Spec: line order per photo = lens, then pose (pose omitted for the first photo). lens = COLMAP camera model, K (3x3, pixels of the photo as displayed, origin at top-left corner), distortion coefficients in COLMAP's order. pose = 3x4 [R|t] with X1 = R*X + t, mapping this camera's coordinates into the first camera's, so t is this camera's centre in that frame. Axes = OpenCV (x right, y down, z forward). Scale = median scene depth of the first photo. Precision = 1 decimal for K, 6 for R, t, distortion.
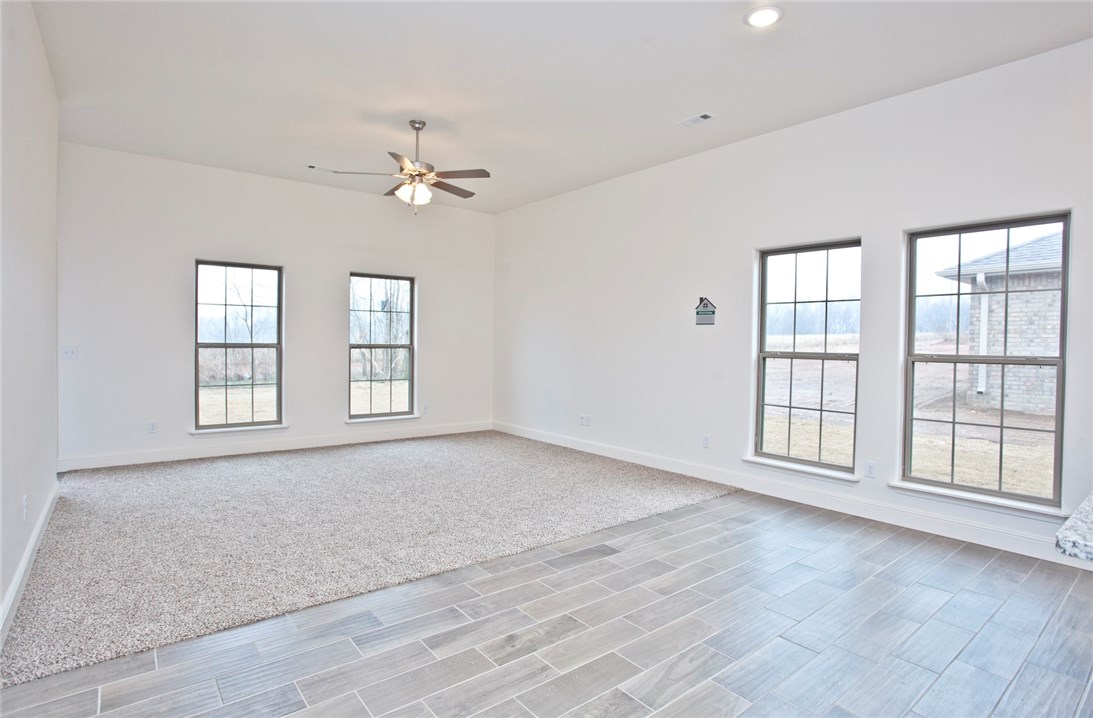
lens RADIAL K [[558.3, 0, 543.6], [0, 558.3, 355.5], [0, 0, 1]] dist [-0.076654, 0.027574]
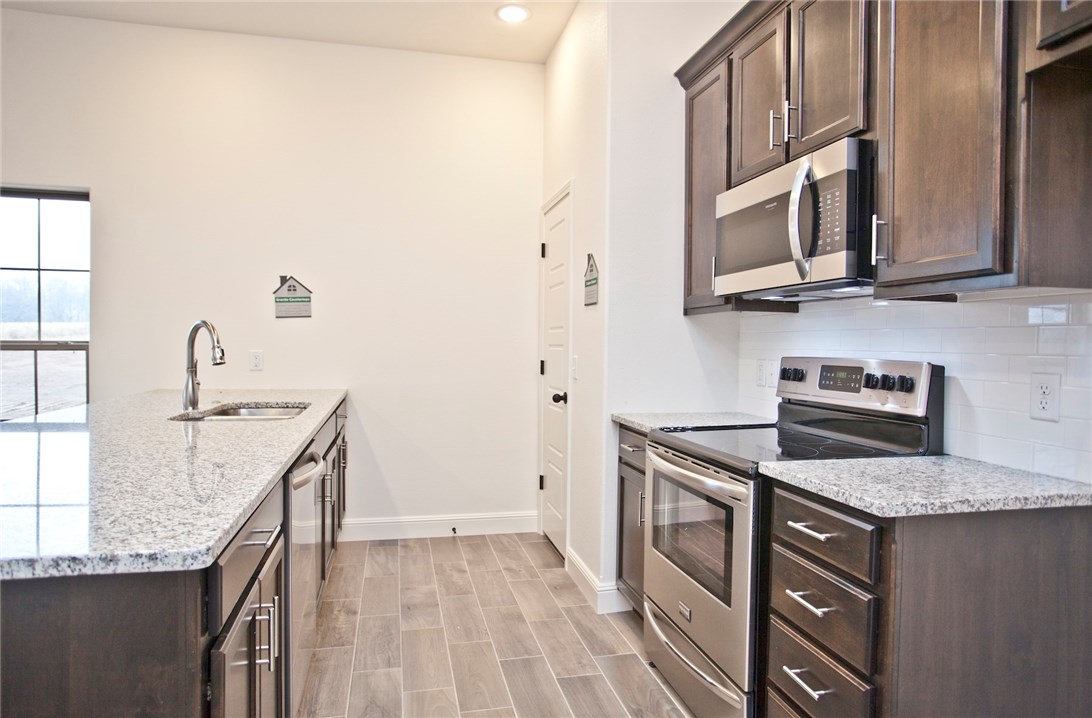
lens RADIAL K [[640.0, 0, 534.9], [0, 640.0, 355.0], [0, 0, 1]] dist [-0.063936, 0.051549]
pose [[0.438314, -0.034992, 0.898141, 0.208996], [0.018169, 0.999383, 0.030070, 0.005151], [-0.898638, 0.003138, 0.438679, -0.175683]]
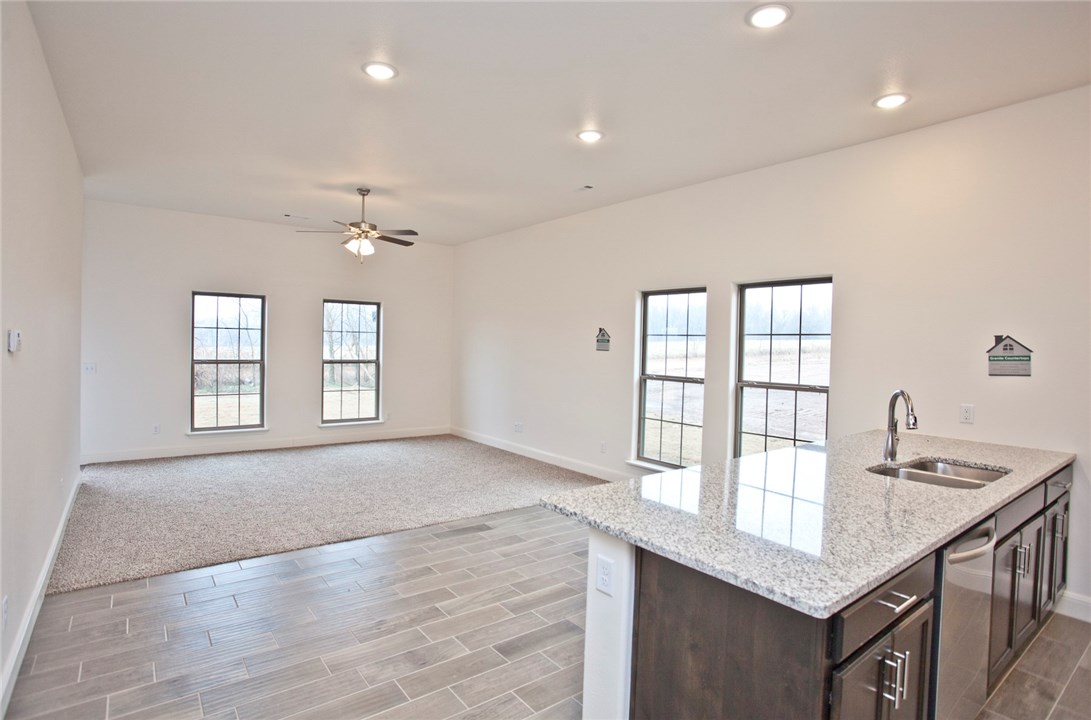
lens RADIAL K [[557.3, 0, 542.6], [0, 557.3, 356.5], [0, 0, 1]] dist [-0.076654, 0.027574]
pose [[0.999826, 0.009075, -0.016303, 0.207558], [-0.009111, 0.999956, -0.002128, -0.045235], [0.016283, 0.002276, 0.999865, -0.253066]]
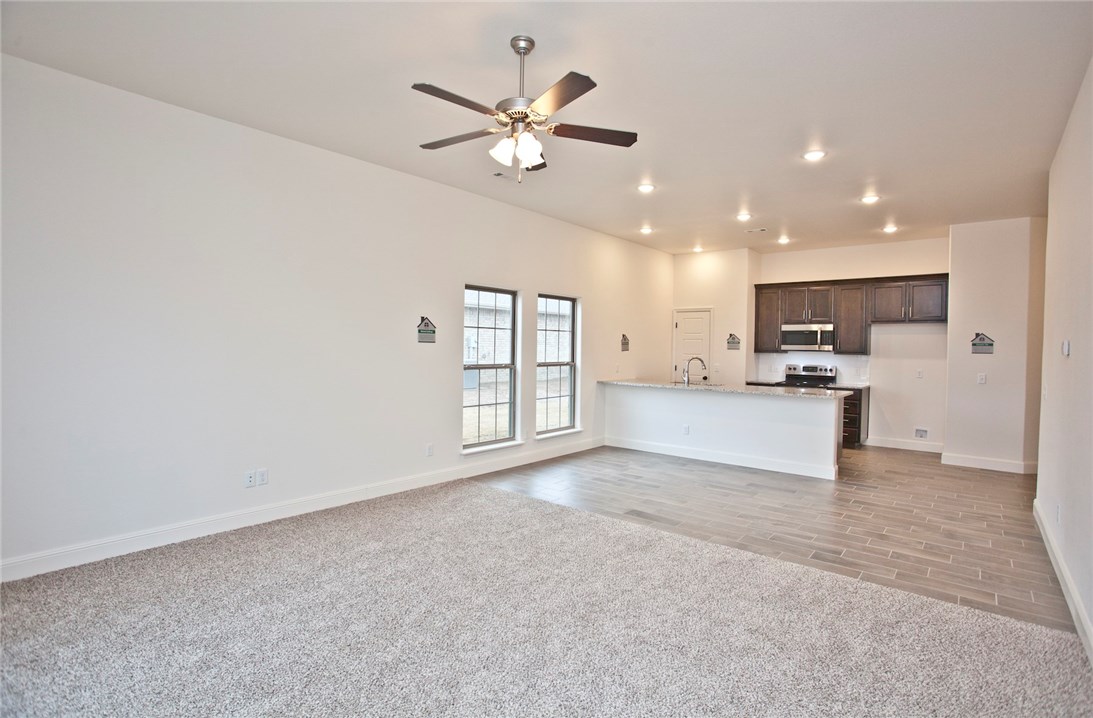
lens RADIAL K [[528.1, 0, 568.0], [0, 528.1, 354.6], [0, 0, 1]] dist [-0.002690, -0.000236]
pose [[-0.236447, -0.038408, 0.970885, -0.877388], [-0.000930, 0.999227, 0.039303, -0.084160], [-0.971644, 0.008390, -0.236299, 1.125775]]
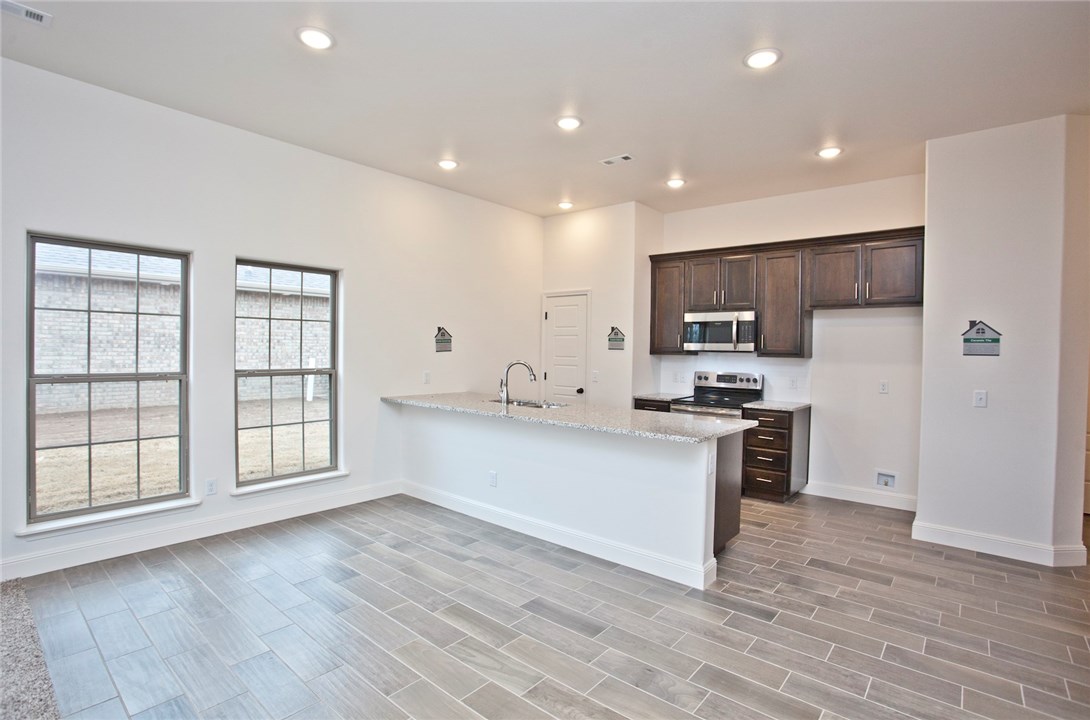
lens RADIAL K [[536.1, 0, 548.6], [0, 536.1, 357.2], [0, 0, 1]] dist [-0.009462, 0.000318]
pose [[-0.199857, -0.040297, 0.978996, -0.428154], [0.000217, 0.999152, 0.041170, -0.064133], [-0.979825, 0.008440, -0.199679, 0.514308]]
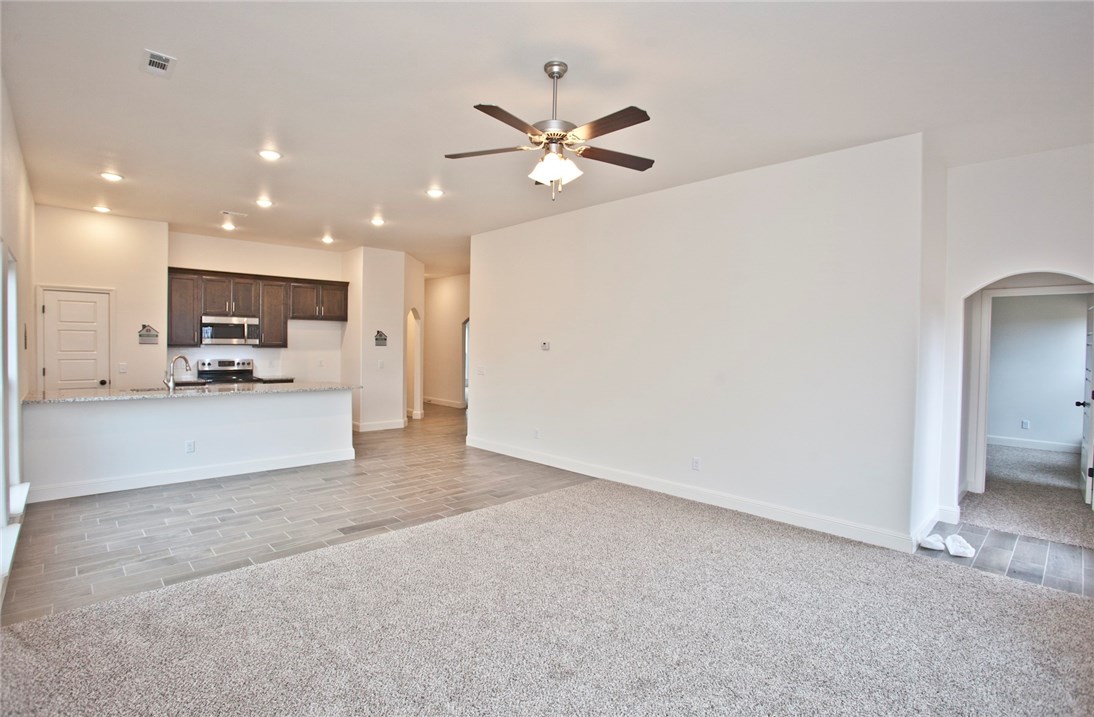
lens RADIAL K [[525.4, 0, 544.7], [0, 525.4, 358.4], [0, 0, 1]] dist [-0.039611, 0.000232]
pose [[-0.995931, -0.029513, -0.085151, -0.176255], [-0.033431, 0.998429, 0.044958, -0.093039], [0.083690, 0.047622, -0.995353, 1.694674]]
